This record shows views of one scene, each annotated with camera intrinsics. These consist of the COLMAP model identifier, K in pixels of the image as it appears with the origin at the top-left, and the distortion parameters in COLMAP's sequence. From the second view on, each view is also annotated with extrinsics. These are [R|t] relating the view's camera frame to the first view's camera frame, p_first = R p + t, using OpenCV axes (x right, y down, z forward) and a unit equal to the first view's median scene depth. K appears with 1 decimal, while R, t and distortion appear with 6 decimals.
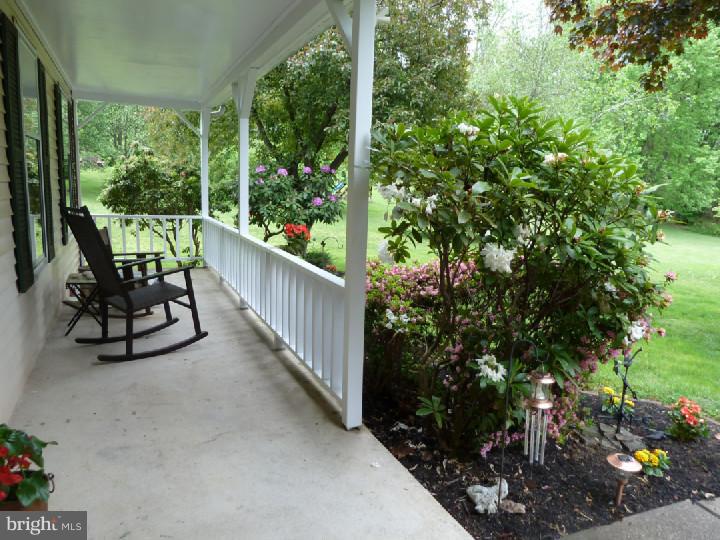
lens RADIAL K [[544.9, 0, 360.0], [0, 544.9, 270.0], [0, 0, 1]] dist [-0.025236, 0.001739]
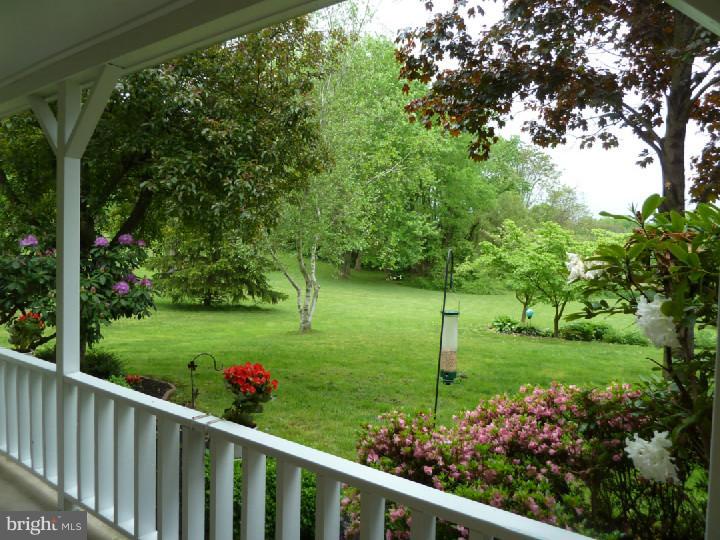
lens RADIAL K [[550.3, 0, 360.0], [0, 550.3, 270.0], [0, 0, 1]] dist [-0.090961, 0.001021]
pose [[0.881436, -0.025674, 0.471606, -0.129657], [0.077113, 0.992946, -0.090069, -0.061516], [-0.465967, 0.115757, 0.877198, 0.254108]]
